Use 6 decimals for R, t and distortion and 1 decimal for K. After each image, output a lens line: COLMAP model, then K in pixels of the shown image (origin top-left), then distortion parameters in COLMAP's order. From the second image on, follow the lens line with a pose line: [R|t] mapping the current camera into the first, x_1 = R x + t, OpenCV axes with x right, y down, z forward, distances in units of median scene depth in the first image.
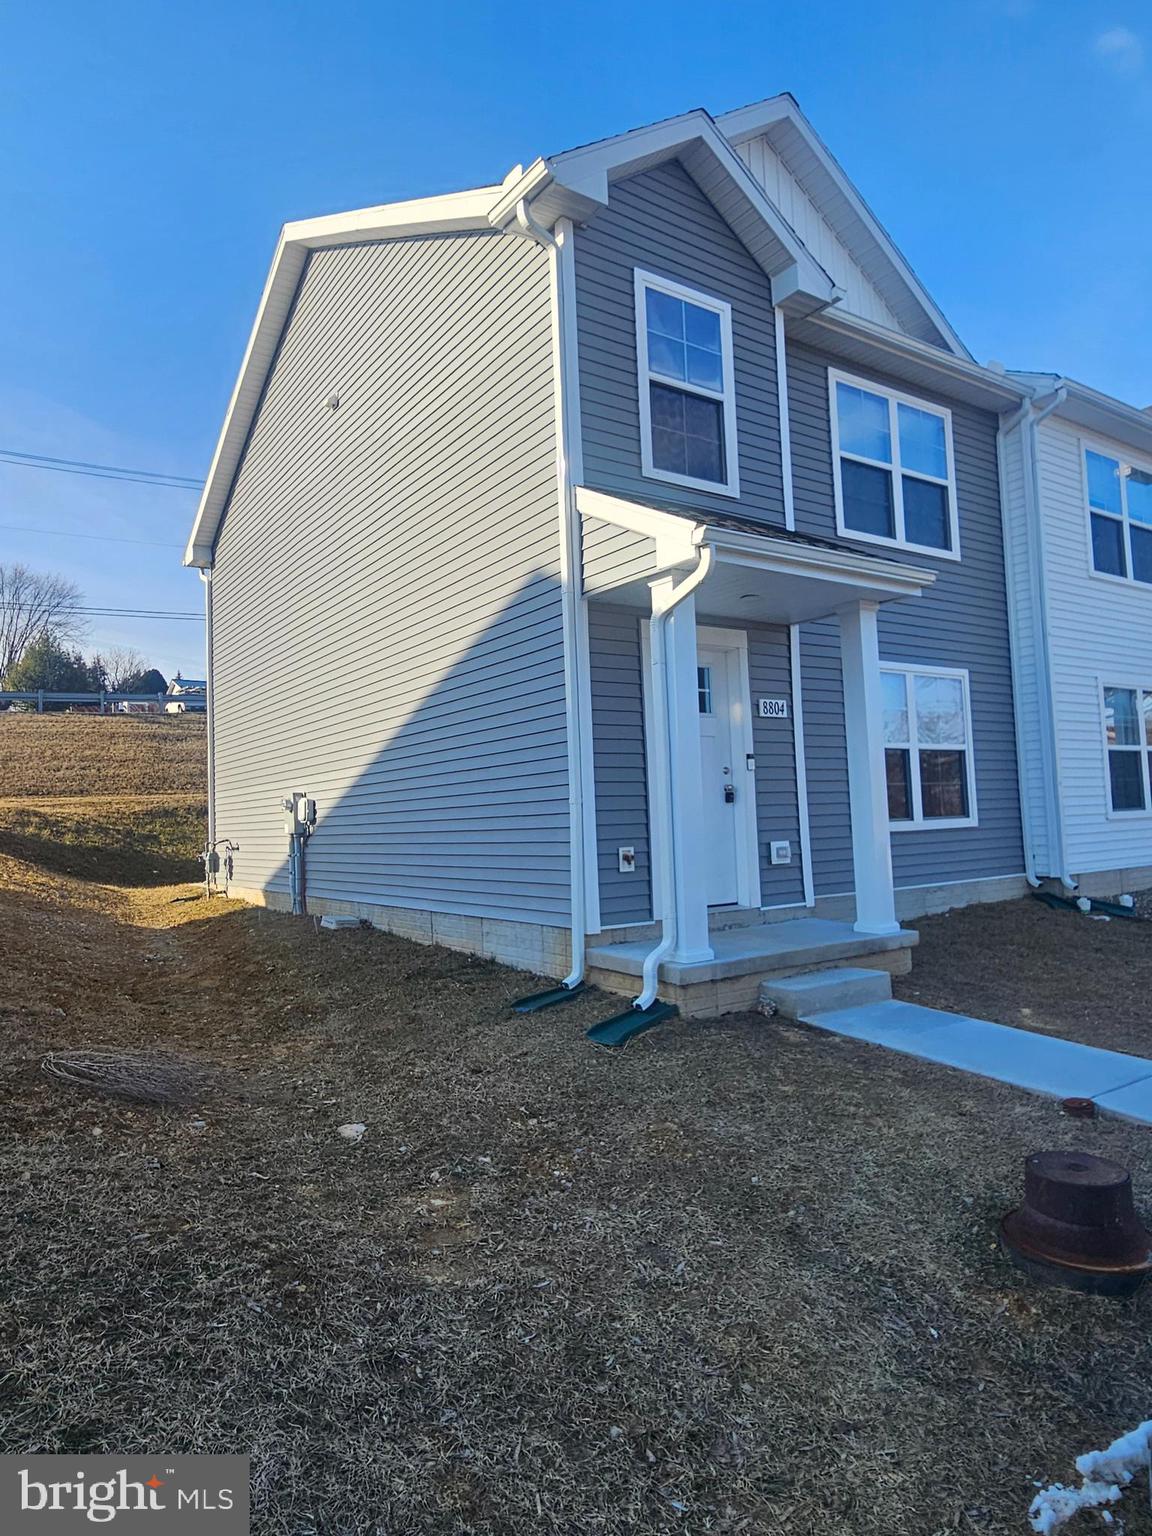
lens RADIAL K [[943.2, 0, 577.0], [0, 943.2, 765.3], [0, 0, 1]] dist [-0.000150, 0.000342]
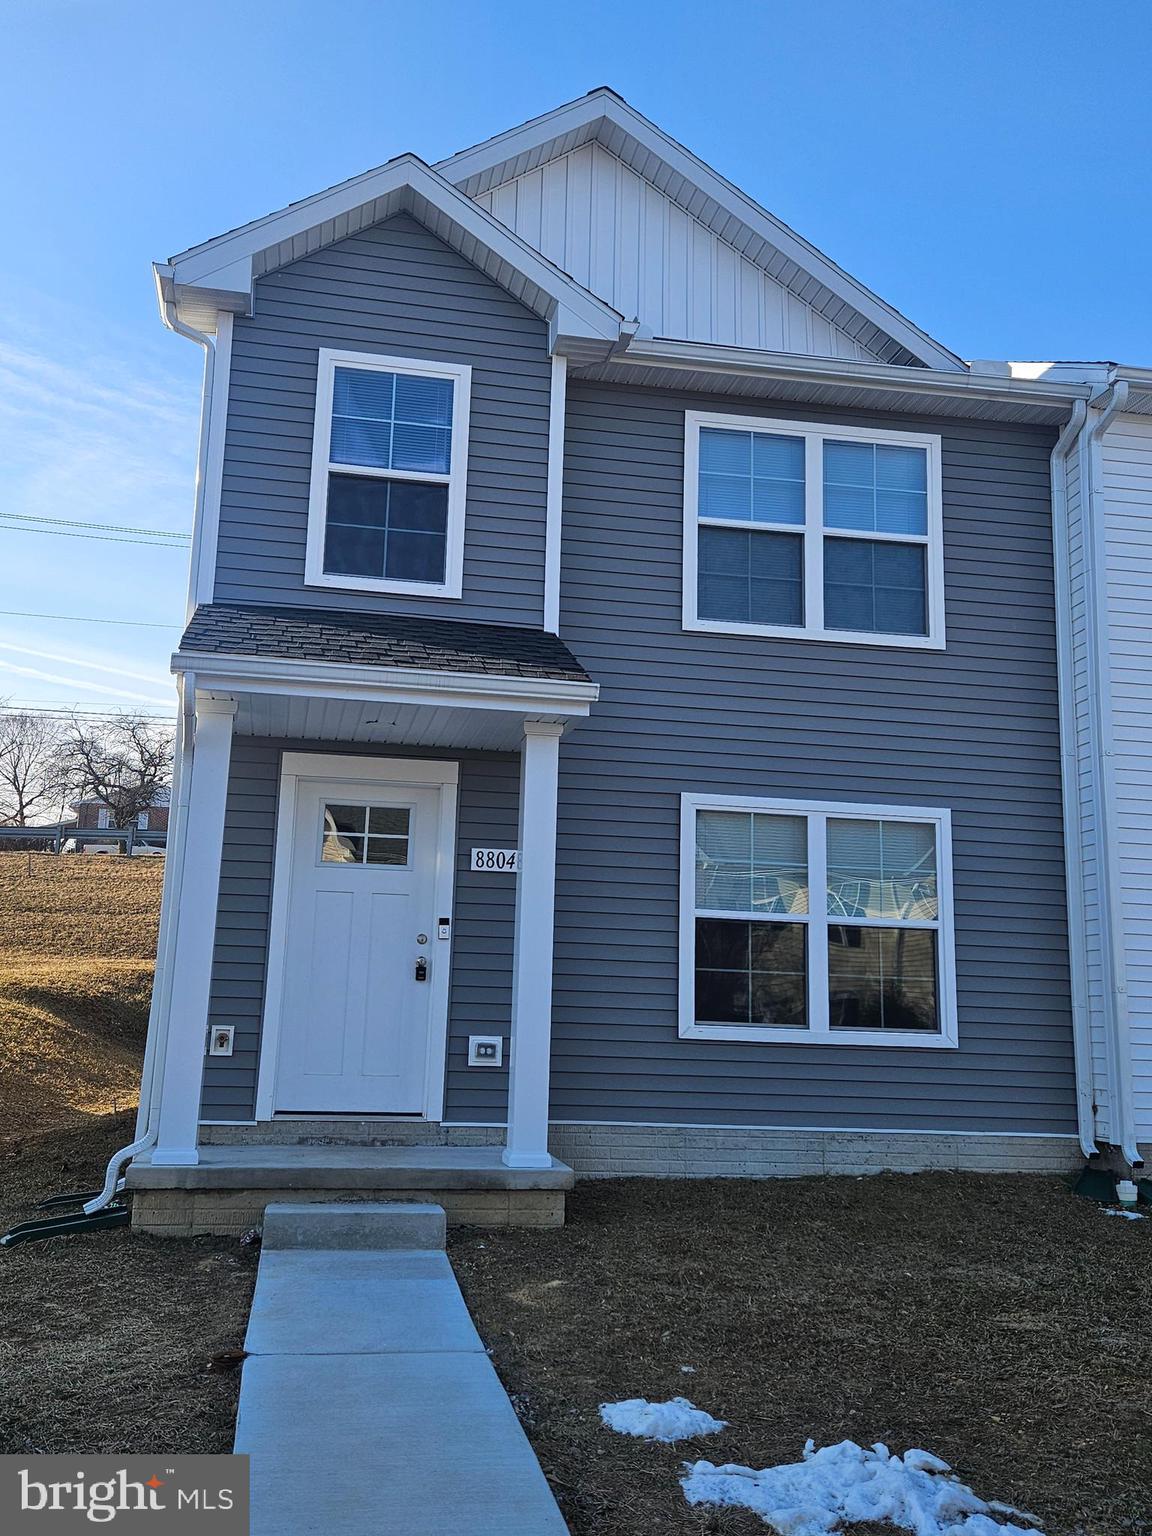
lens RADIAL K [[1399.3, 0, 570.6], [0, 1399.3, 755.3], [0, 0, 1]] dist [0.073727, 0.000000]
pose [[0.910338, -0.017417, -0.413499, 0.744247], [-0.037867, 0.991418, -0.125125, -0.004701], [0.412129, 0.129564, 0.901866, -0.020588]]
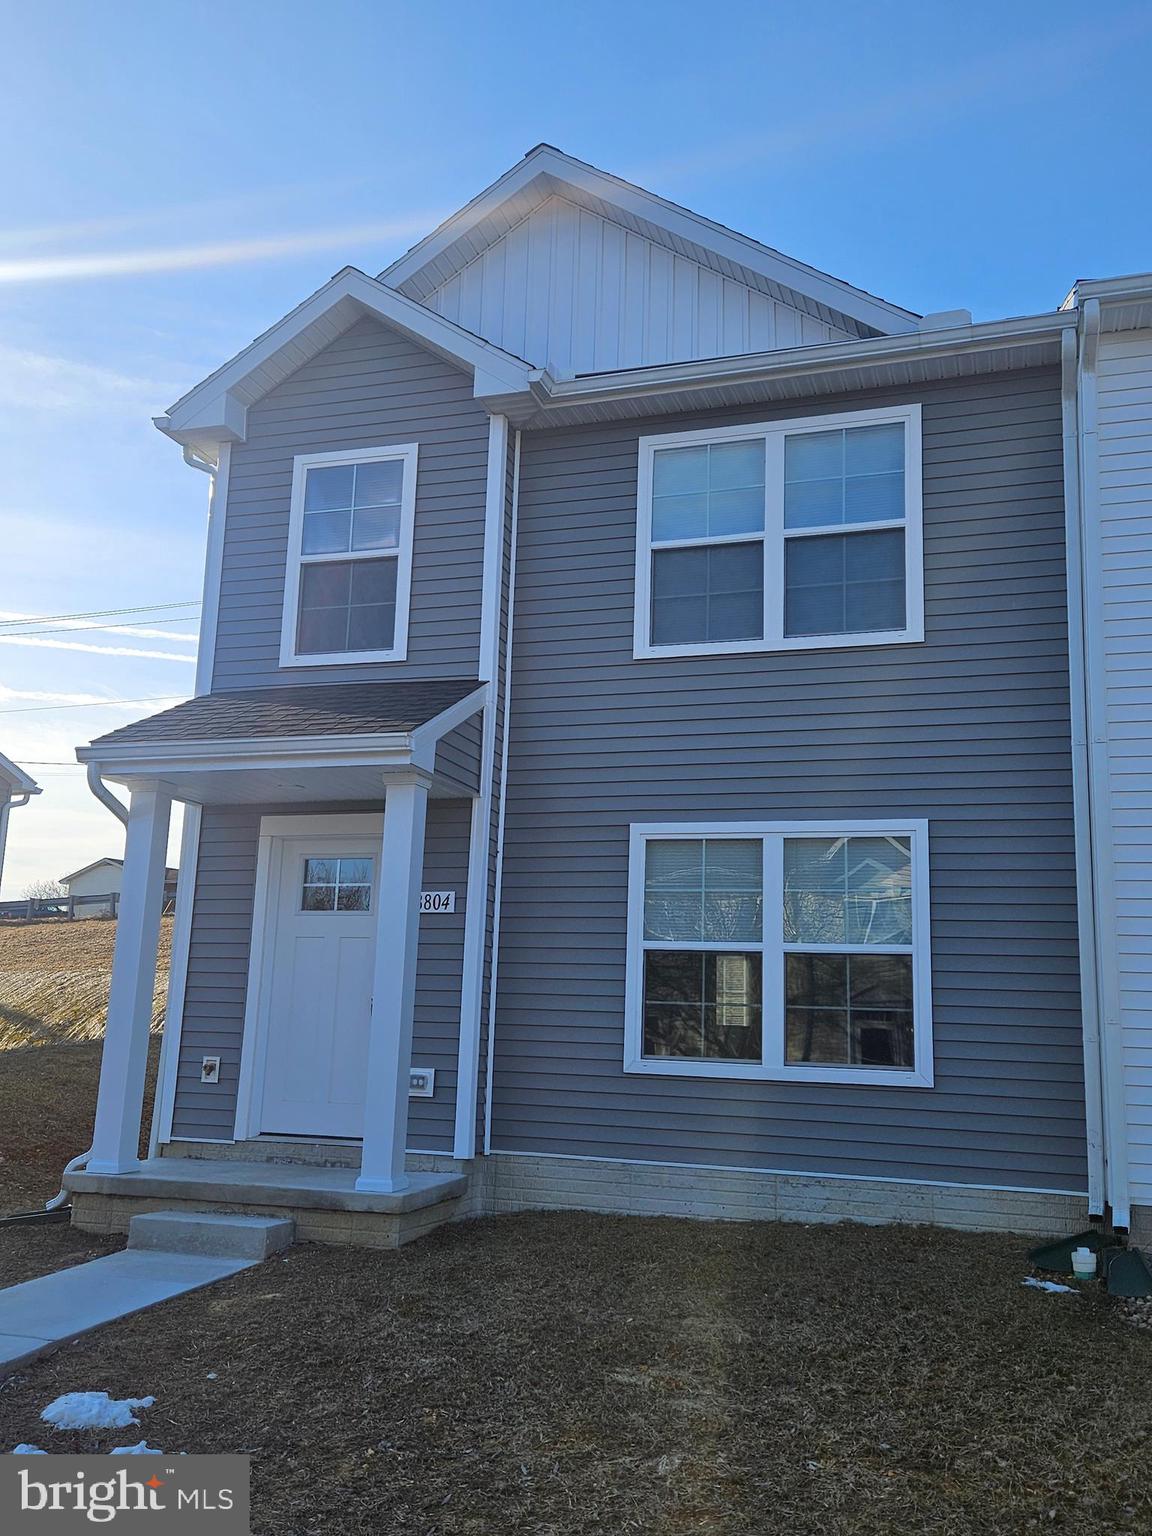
lens RADIAL K [[1399.3, 0, 564.7], [0, 1399.3, 769.9], [0, 0, 1]] dist [0.073727, 0.000000]
pose [[0.594572, -0.097644, -0.798091, 1.268037], [-0.009378, 0.991689, -0.128317, -0.019402], [0.803987, 0.083778, 0.588715, 0.366842]]
